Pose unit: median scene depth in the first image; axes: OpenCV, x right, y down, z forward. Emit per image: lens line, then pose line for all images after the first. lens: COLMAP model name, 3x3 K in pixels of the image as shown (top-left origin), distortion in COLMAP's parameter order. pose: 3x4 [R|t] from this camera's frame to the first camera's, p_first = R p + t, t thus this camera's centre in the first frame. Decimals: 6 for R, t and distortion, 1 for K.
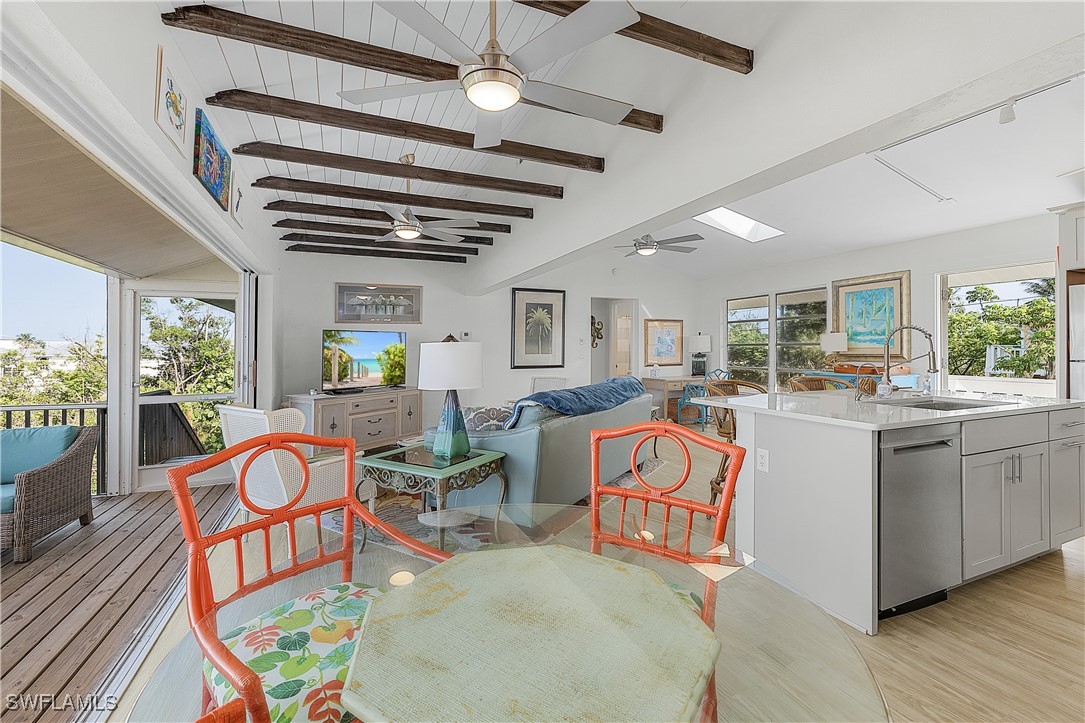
lens RADIAL K [[462.5, 0, 536.8], [0, 462.5, 345.3], [0, 0, 1]] dist [0.001087, 0.000054]
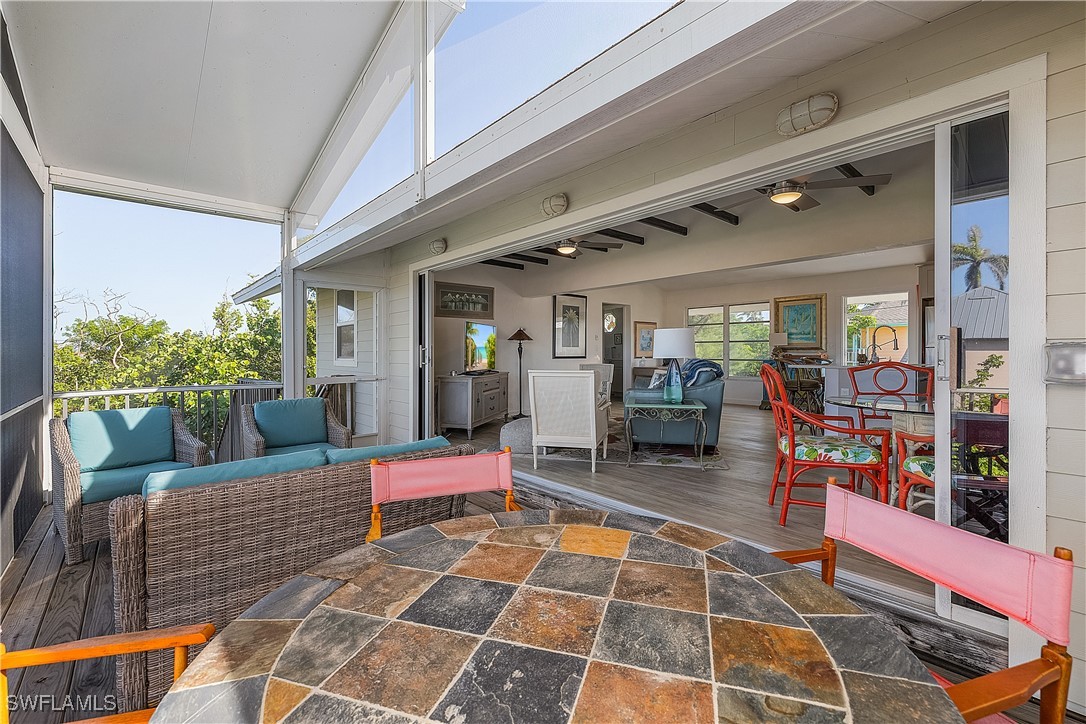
lens RADIAL K [[463.0, 0, 540.9], [0, 463.0, 355.5], [0, 0, 1]] dist [0.001087, 0.000054]
pose [[0.950714, 0.003104, 0.310054, -0.540732], [-0.007297, 0.999897, 0.012364, 0.031749], [-0.309983, -0.014018, 0.950639, -0.169551]]
